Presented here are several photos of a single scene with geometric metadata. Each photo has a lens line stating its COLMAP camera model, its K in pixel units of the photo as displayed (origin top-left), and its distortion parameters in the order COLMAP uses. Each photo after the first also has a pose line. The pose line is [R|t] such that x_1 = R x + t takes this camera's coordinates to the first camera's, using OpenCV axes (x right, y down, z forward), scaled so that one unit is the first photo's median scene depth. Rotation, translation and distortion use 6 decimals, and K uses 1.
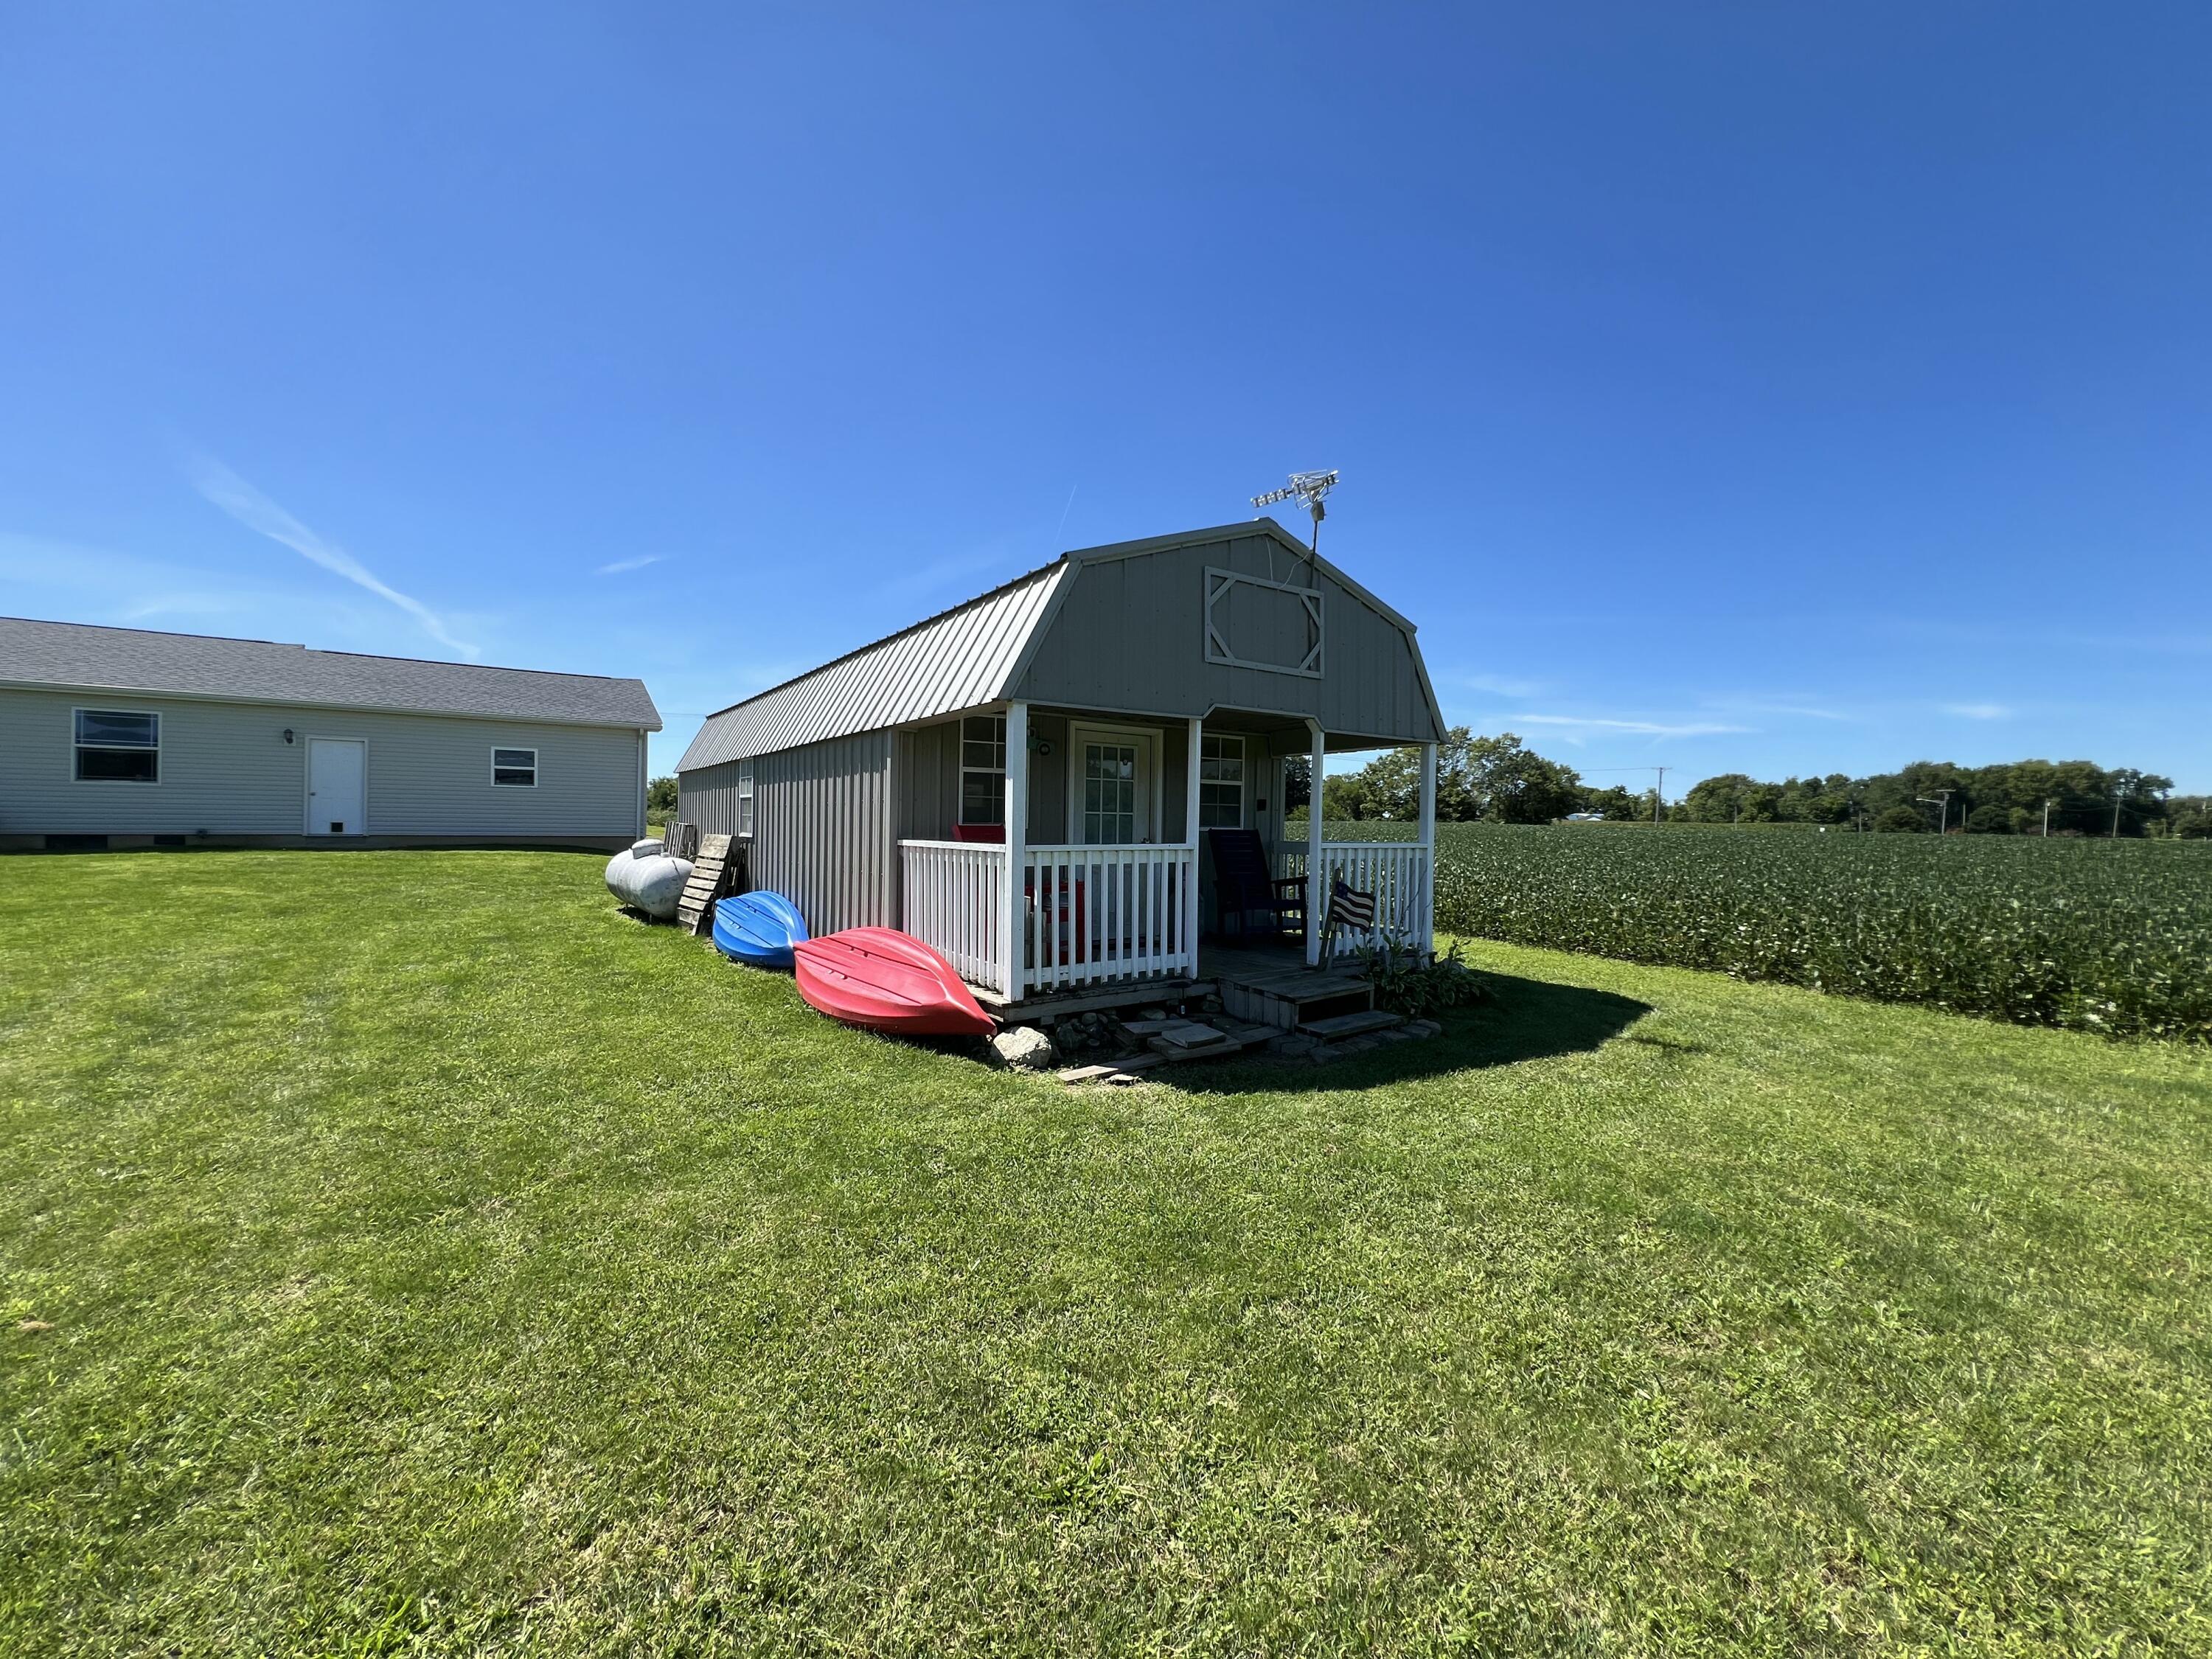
lens RADIAL K [[920.0, 0, 1110.4], [0, 920.0, 827.9], [0, 0, 1]] dist [0.002511, 0.000539]
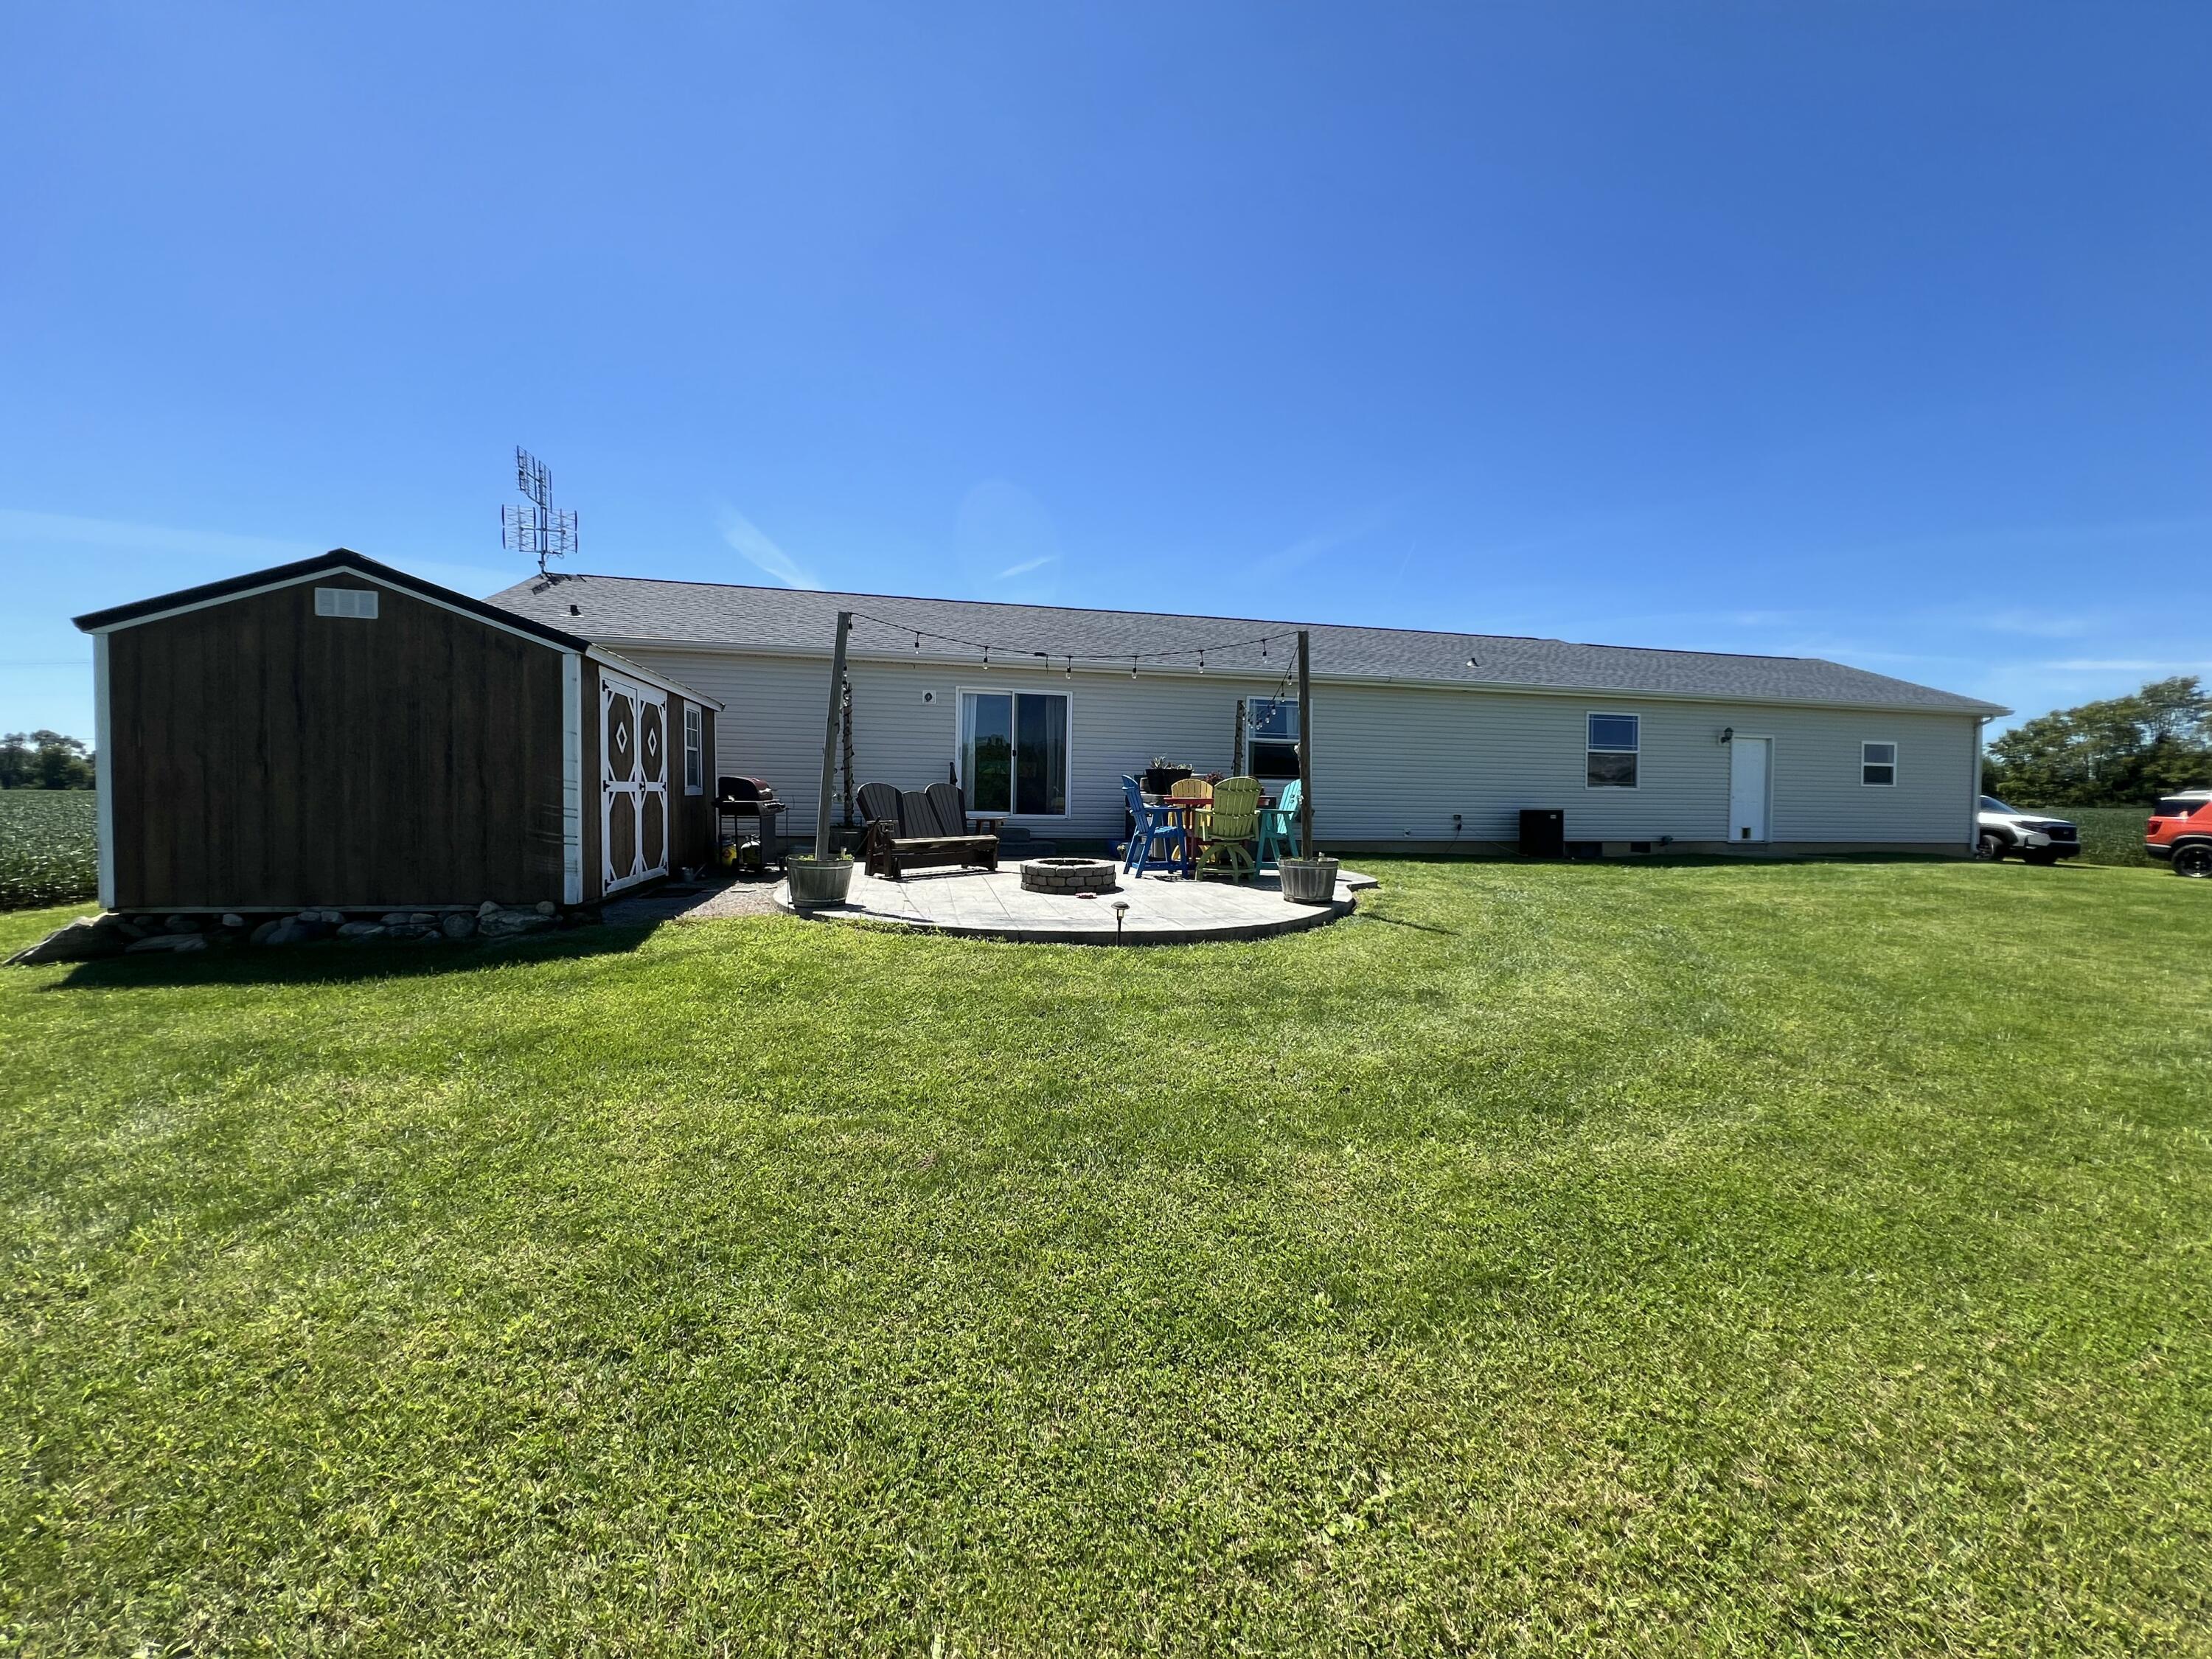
lens RADIAL K [[928.0, 0, 1100.0], [0, 928.0, 816.5], [0, 0, 1]] dist [-0.000146, 0.000592]
pose [[0.932583, 0.007726, -0.360874, -2.927766], [-0.003992, 0.999931, 0.011091, -0.065811], [0.360934, -0.008903, 0.932549, -0.236677]]
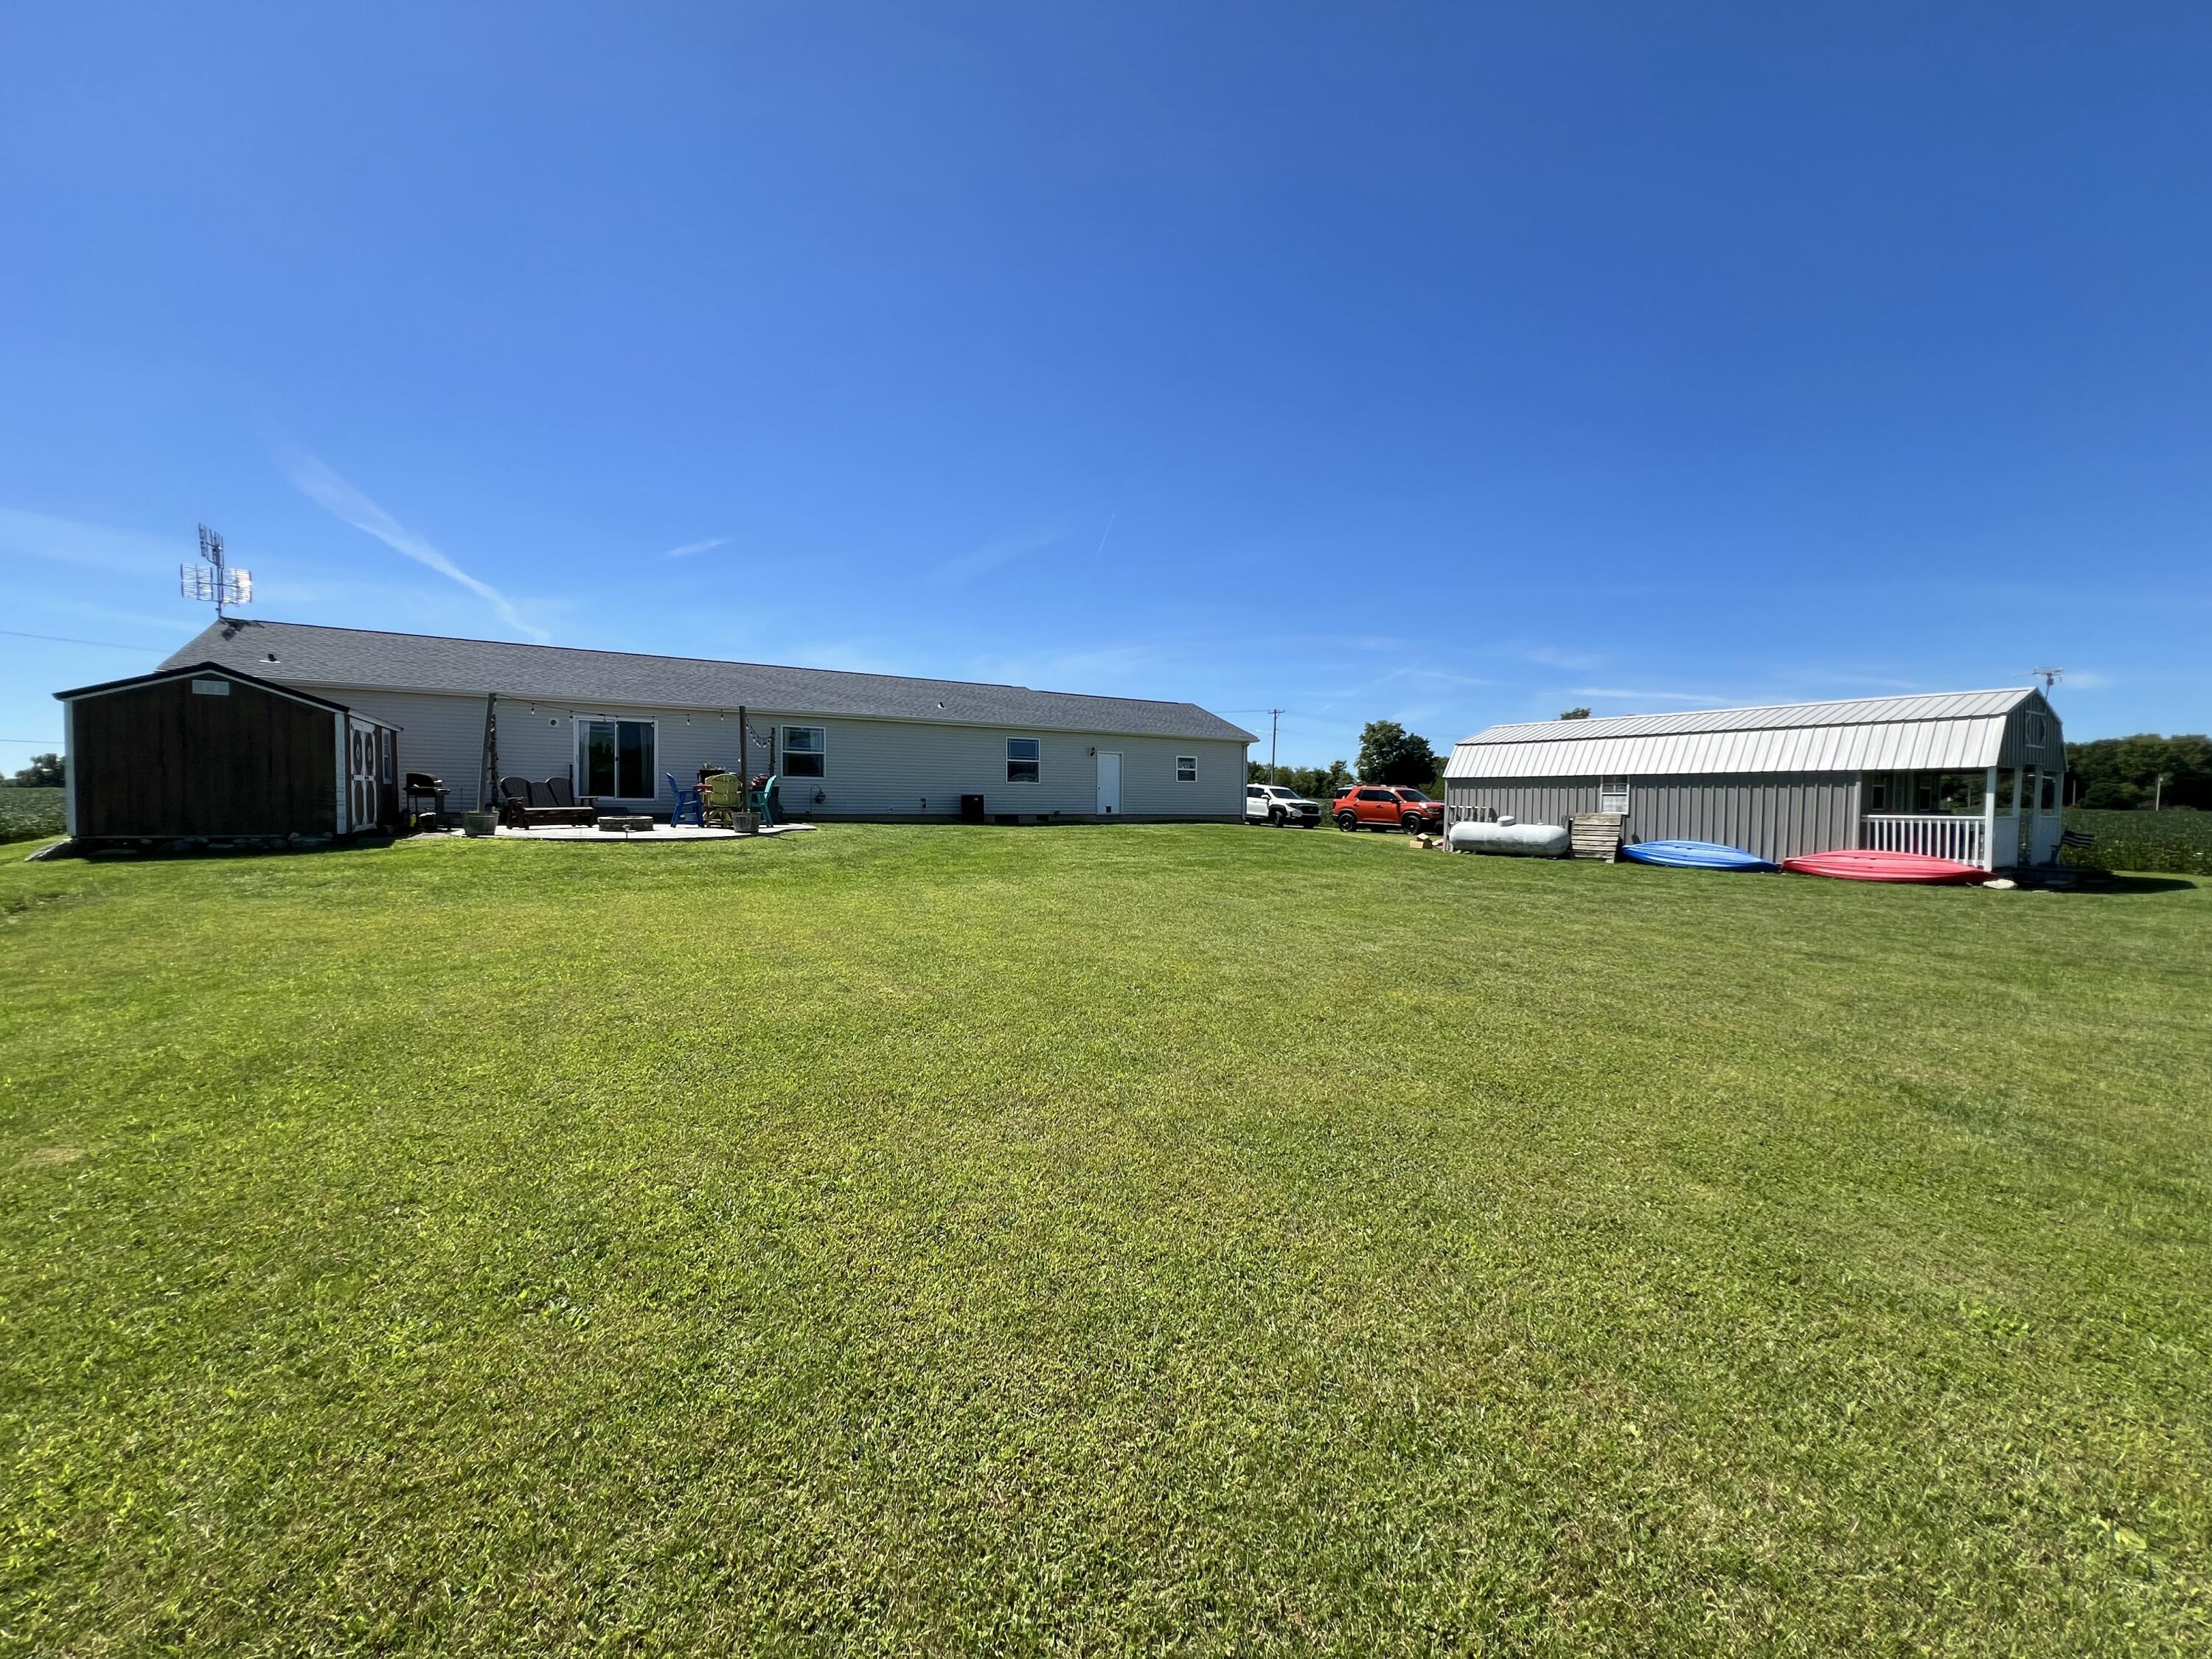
lens RADIAL K [[928.0, 0, 1116.2], [0, 928.0, 832.5], [0, 0, 1]] dist [-0.000146, 0.000592]
pose [[0.999073, -0.002120, -0.042988, -2.010226], [0.003335, 0.999596, 0.028213, -0.014179], [0.042911, -0.028330, 0.998677, -1.494673]]
